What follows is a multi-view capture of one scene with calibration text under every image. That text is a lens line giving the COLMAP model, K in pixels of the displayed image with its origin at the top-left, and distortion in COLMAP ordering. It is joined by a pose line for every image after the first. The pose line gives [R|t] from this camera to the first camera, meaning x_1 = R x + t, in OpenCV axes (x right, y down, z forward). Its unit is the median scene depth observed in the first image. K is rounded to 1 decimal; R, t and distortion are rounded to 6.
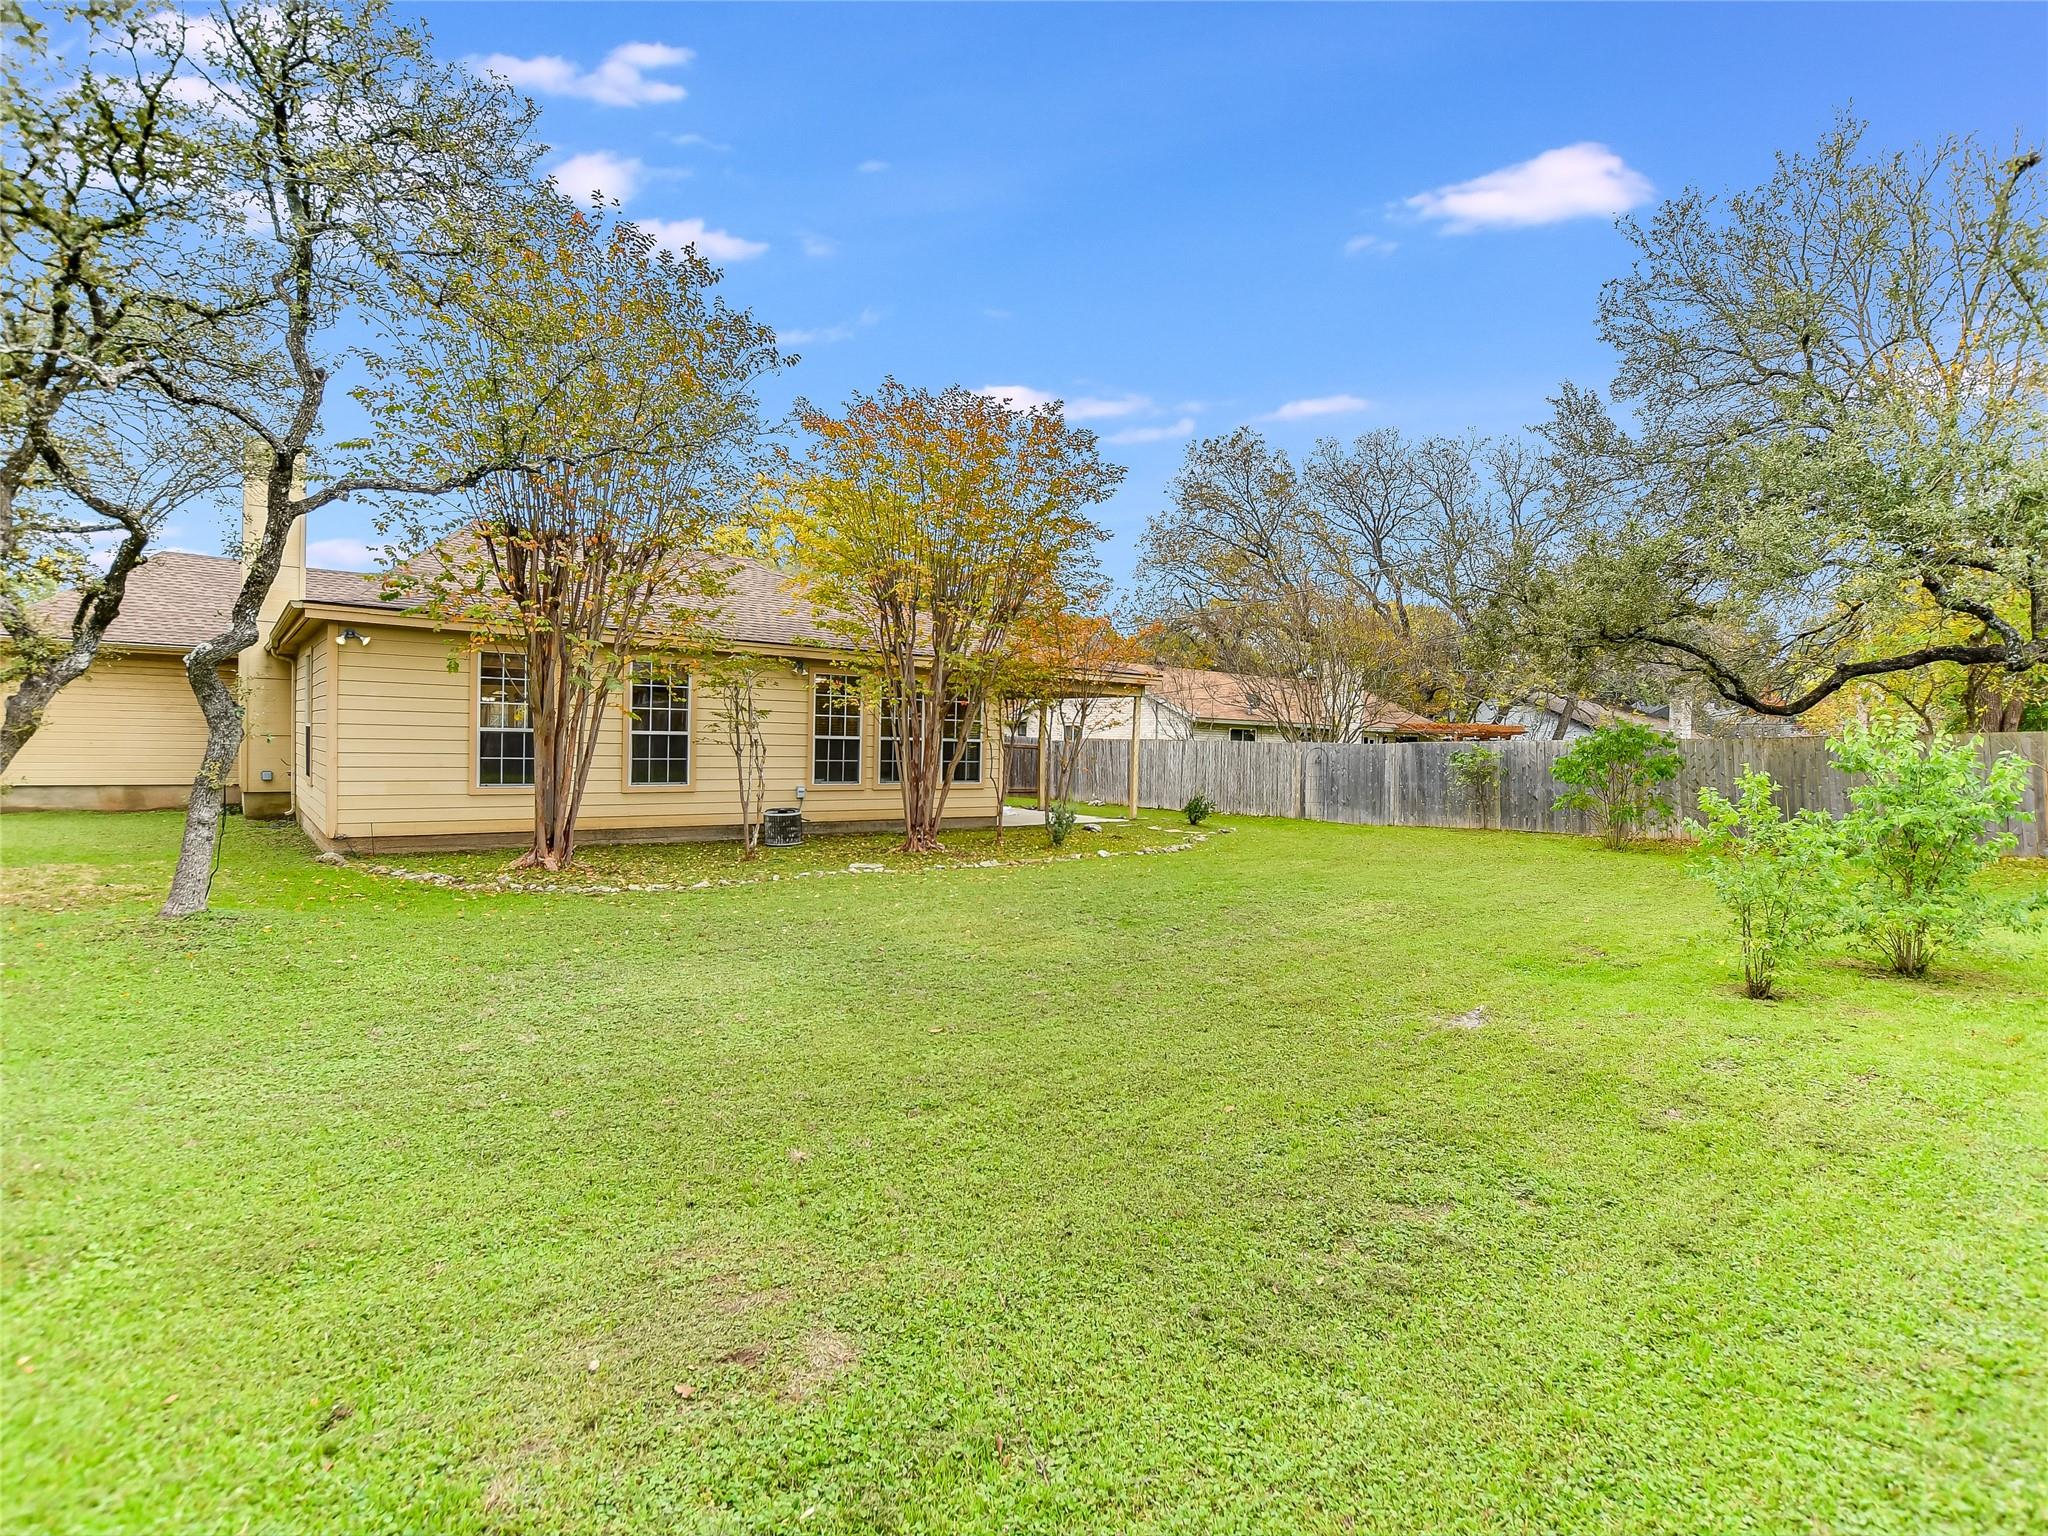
lens RADIAL K [[1020.7, 0, 1026.4], [0, 1020.7, 774.0], [0, 0, 1]] dist [-0.031523, 0.001867]
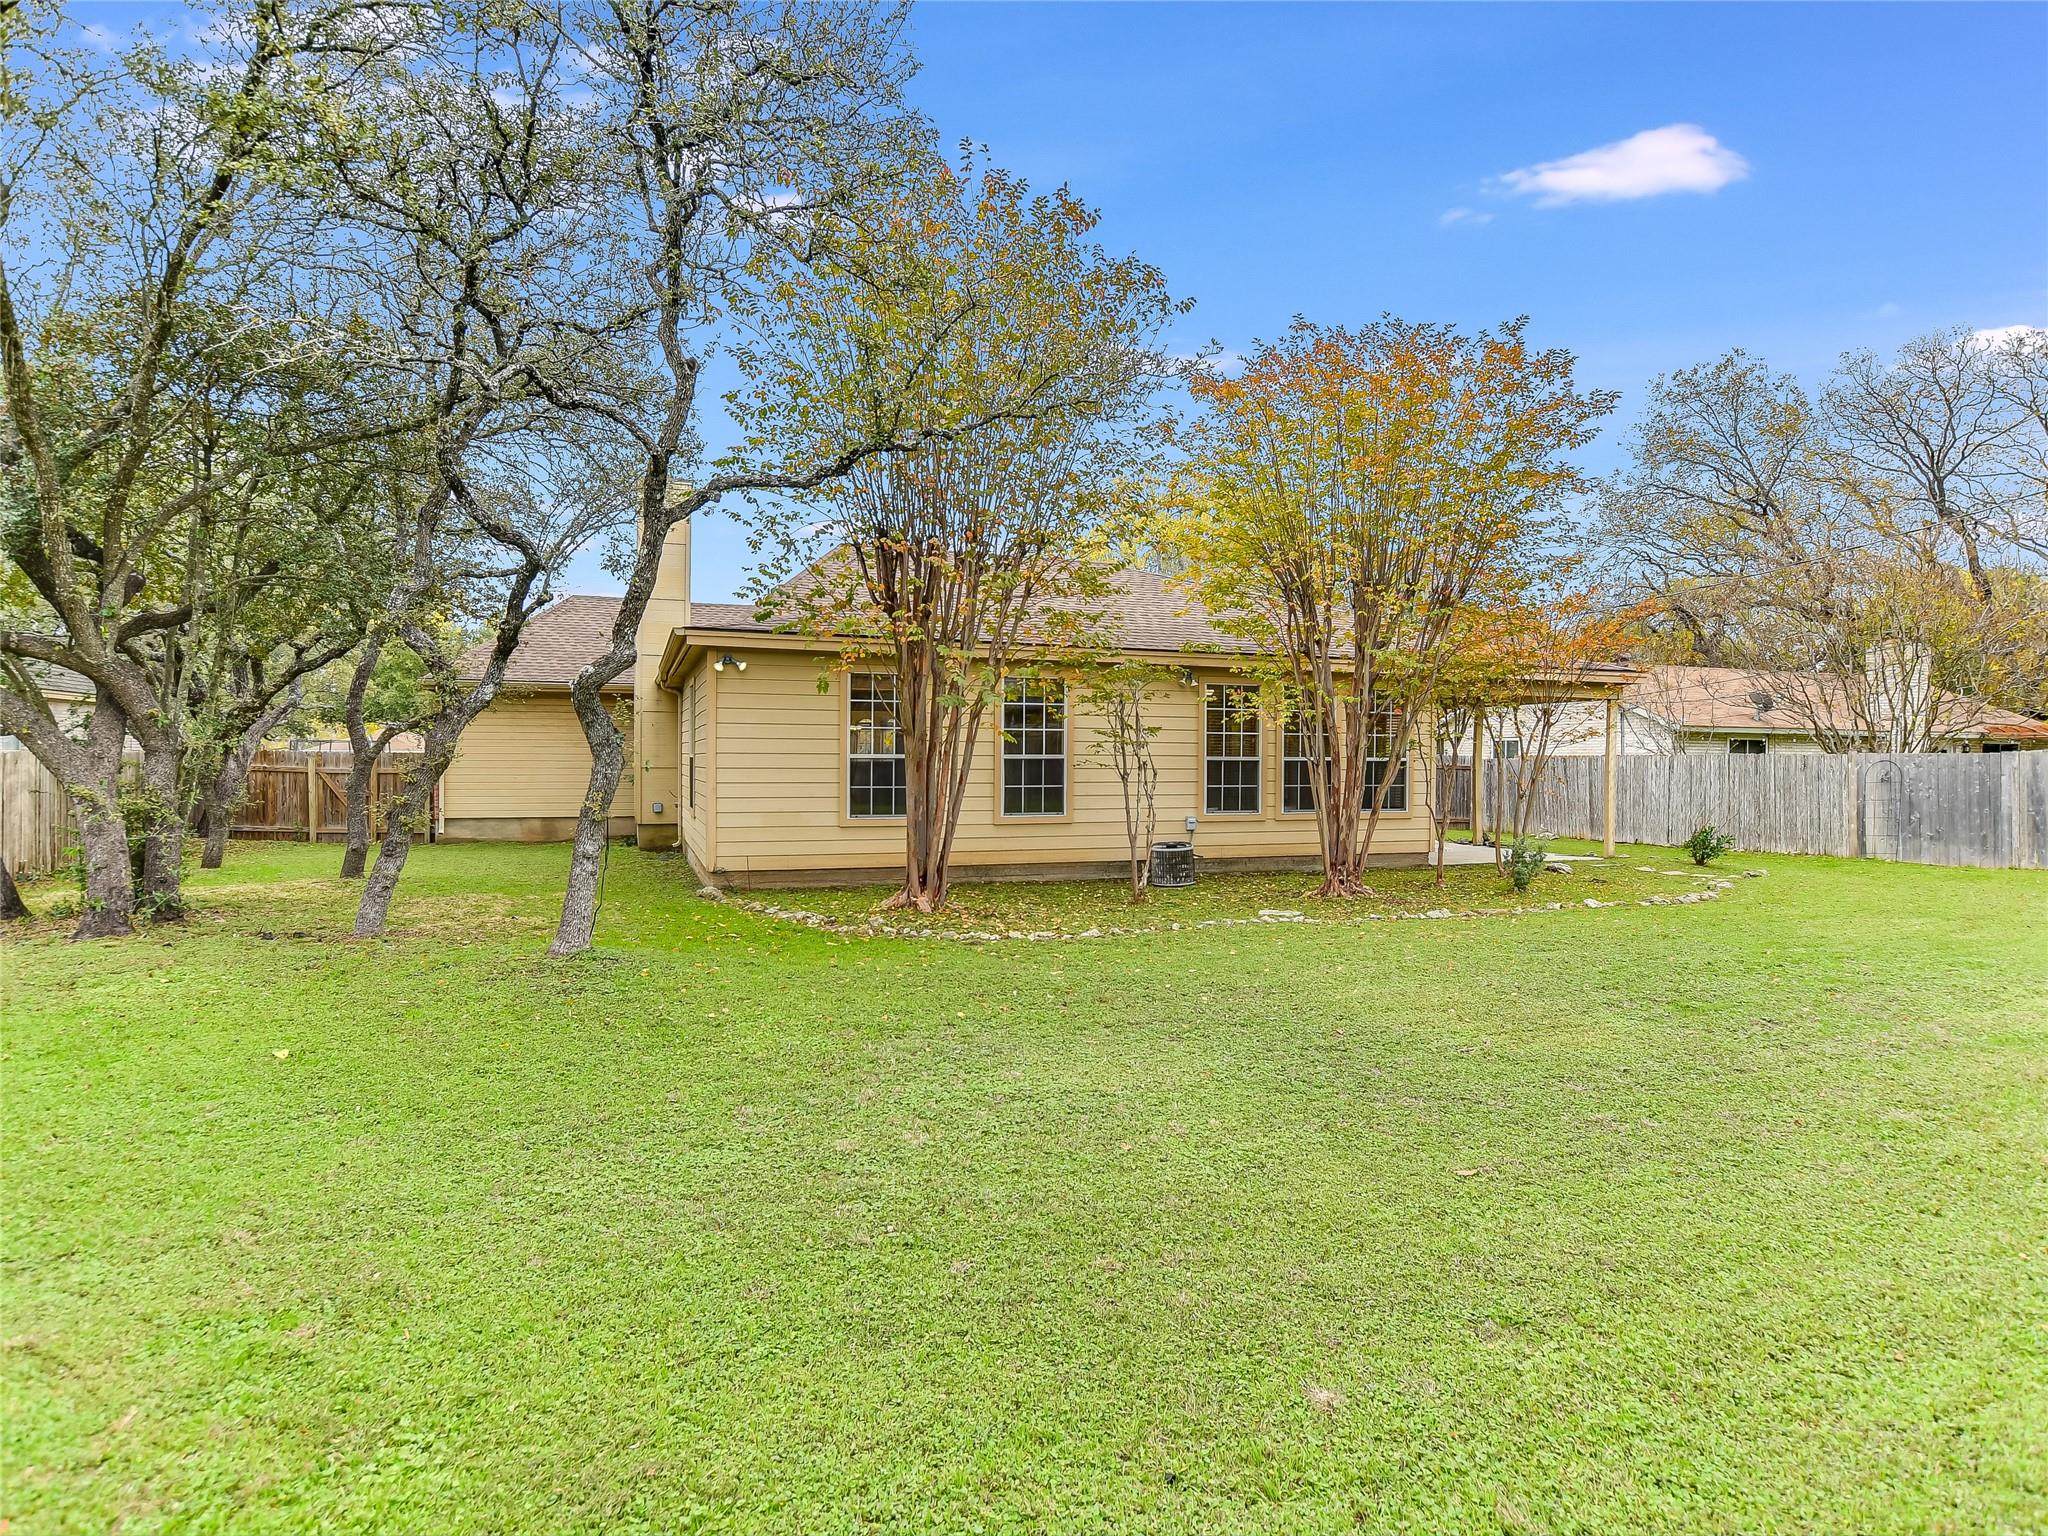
lens RADIAL K [[1015.4, 0, 1006.7], [0, 1015.4, 784.3], [0, 0, 1]] dist [-0.030071, -0.000327]
pose [[0.944523, -0.013879, -0.328153, -0.096659], [0.007108, 0.999737, -0.021825, 0.002907], [0.328370, 0.018281, 0.944372, 0.163079]]
